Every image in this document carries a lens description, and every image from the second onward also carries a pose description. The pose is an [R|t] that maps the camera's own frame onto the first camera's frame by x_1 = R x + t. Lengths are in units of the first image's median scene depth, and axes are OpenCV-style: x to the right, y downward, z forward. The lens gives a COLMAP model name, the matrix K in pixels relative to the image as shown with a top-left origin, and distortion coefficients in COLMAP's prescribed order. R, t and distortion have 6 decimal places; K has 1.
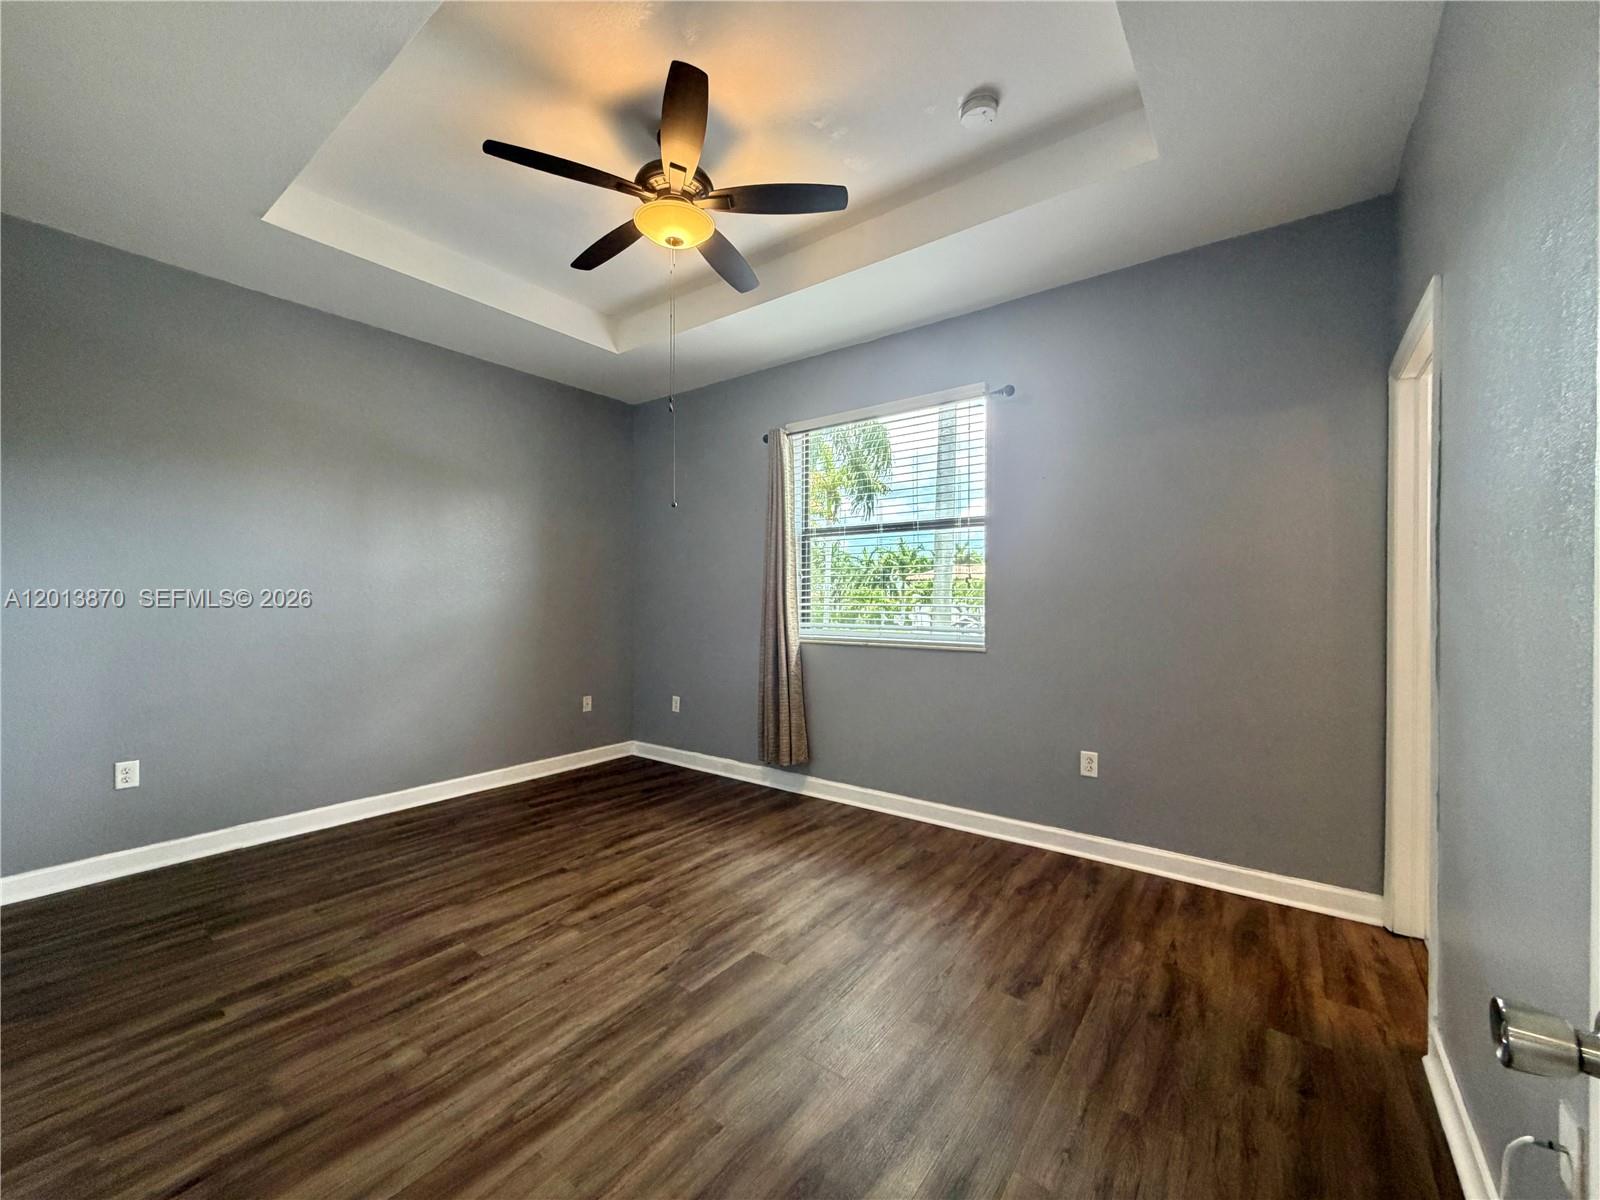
lens RADIAL K [[637.6, 0, 795.6], [0, 637.6, 600.3], [0, 0, 1]] dist [-0.000636, 0.000040]
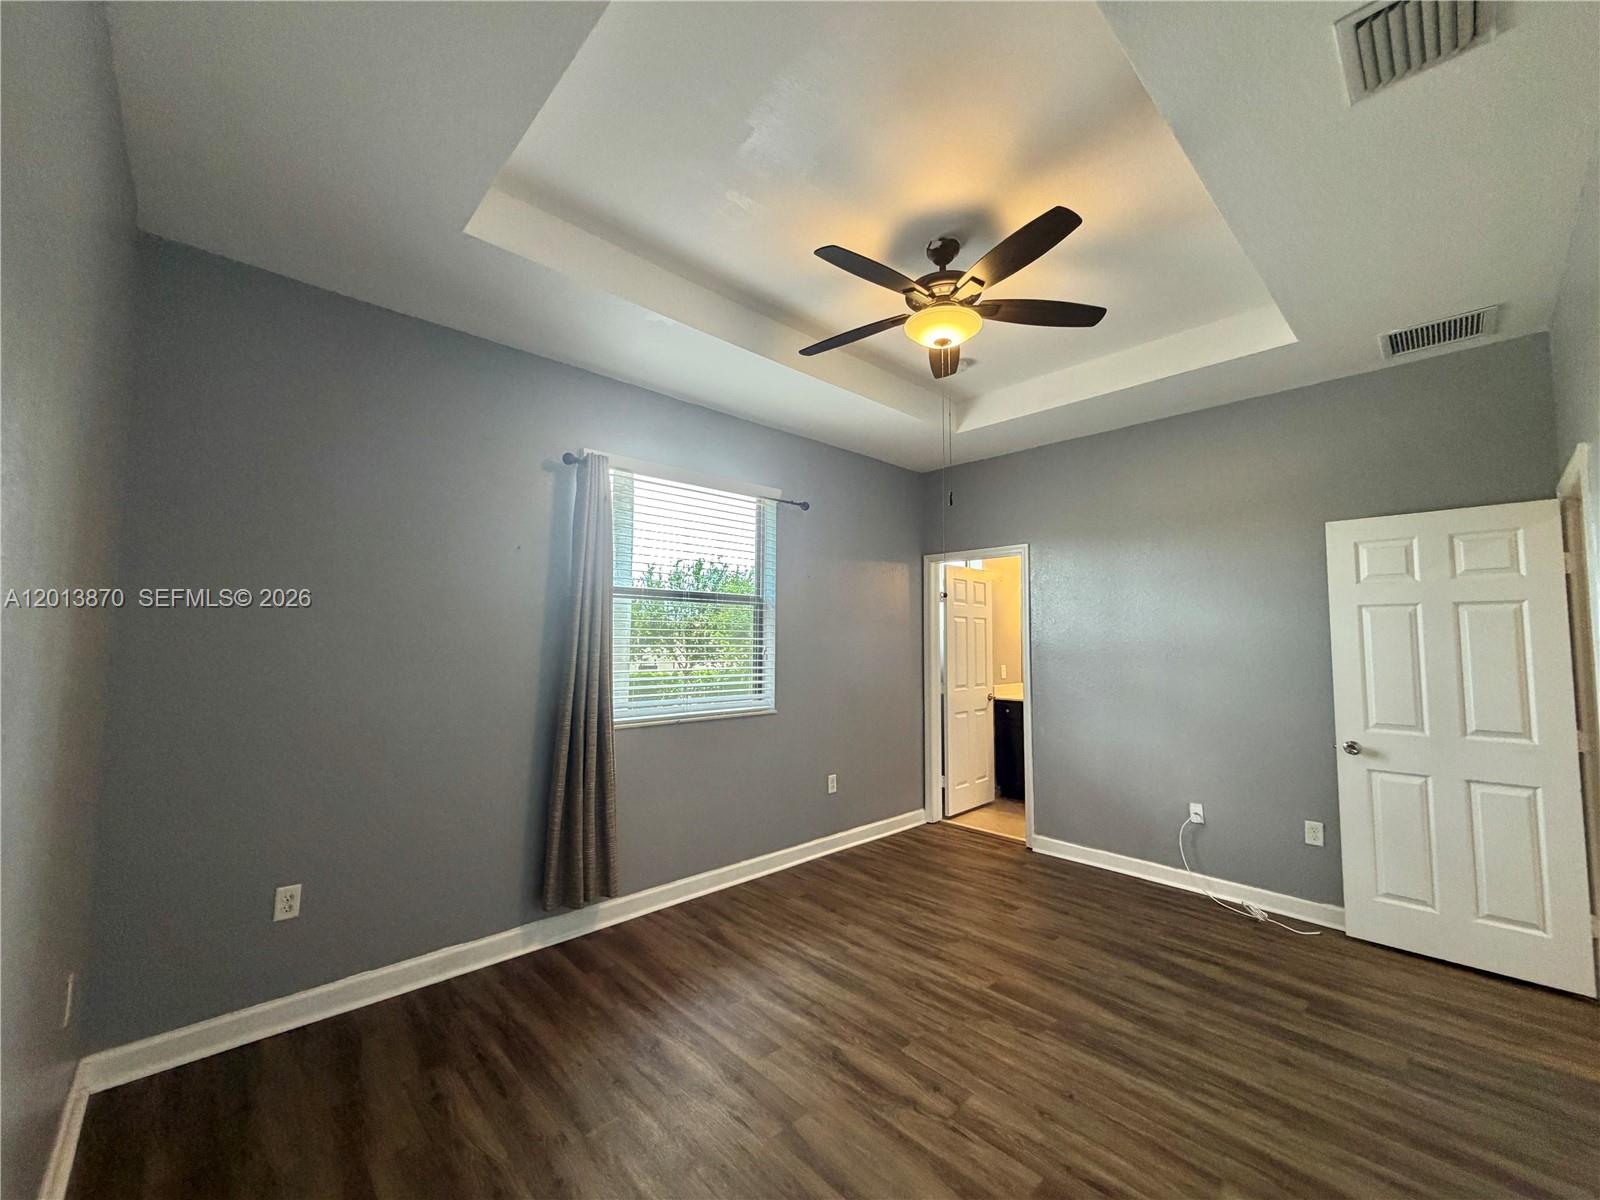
lens RADIAL K [[637.6, 0, 795.6], [0, 637.6, 600.3], [0, 0, 1]] dist [-0.000636, 0.000040]
pose [[0.169162, 0.060647, 0.983721, -1.086923], [-0.006012, 0.998150, -0.060503, -0.070281], [-0.985570, 0.004320, 0.169214, 0.943767]]
